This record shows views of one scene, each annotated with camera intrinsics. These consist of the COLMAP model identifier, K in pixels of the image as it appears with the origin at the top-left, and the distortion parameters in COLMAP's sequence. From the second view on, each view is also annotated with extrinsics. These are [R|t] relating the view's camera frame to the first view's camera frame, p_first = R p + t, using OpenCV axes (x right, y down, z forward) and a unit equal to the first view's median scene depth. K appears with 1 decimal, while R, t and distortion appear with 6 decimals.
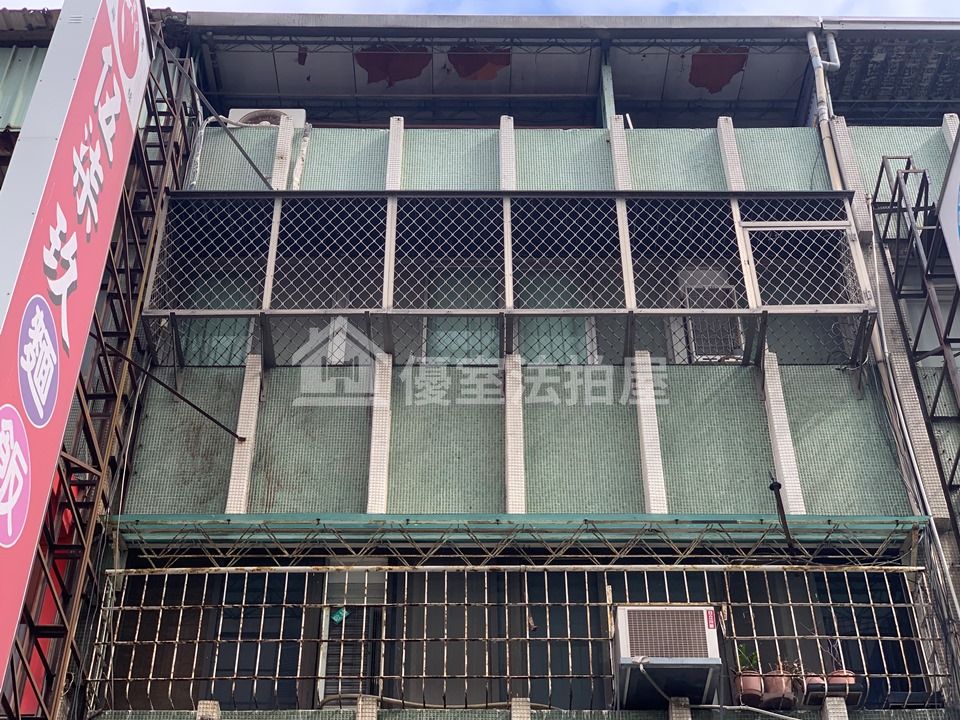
lens RADIAL K [[1556.7, 0, 466.3], [0, 1556.7, 360.7], [0, 0, 1]] dist [0.018793, 0.208484]
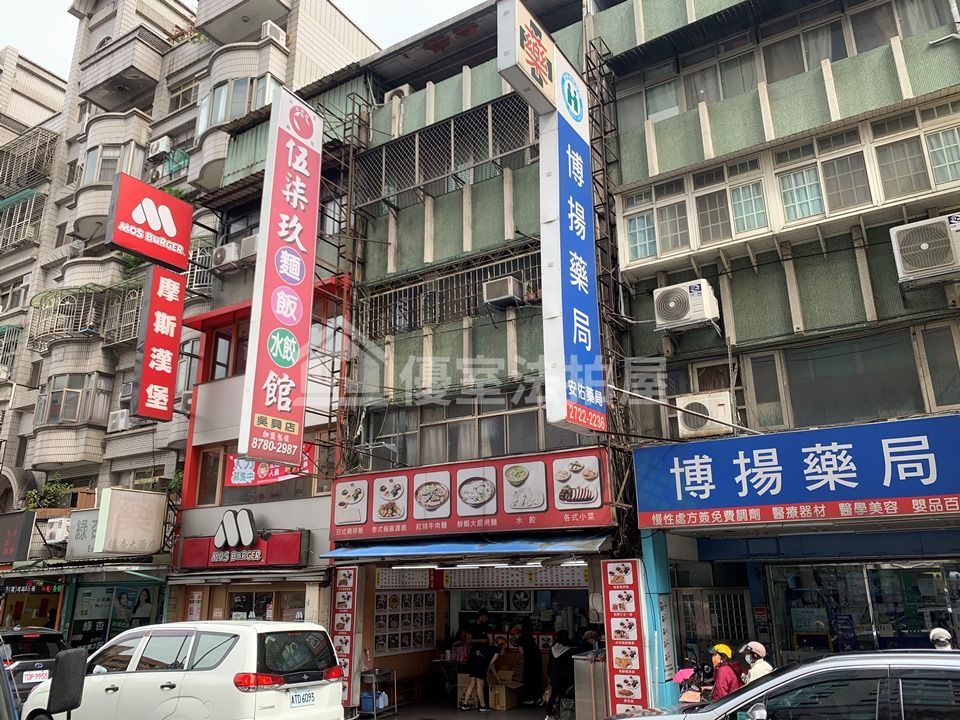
lens RADIAL K [[728.5, 0, 479.6], [0, 728.5, 347.7], [0, 0, 1]] dist [0.119124, -0.240553]
pose [[0.849105, -0.171952, -0.499453, 0.713608], [0.368680, 0.870051, 0.327240, -0.182620], [0.378281, -0.461999, 0.802160, -0.182403]]
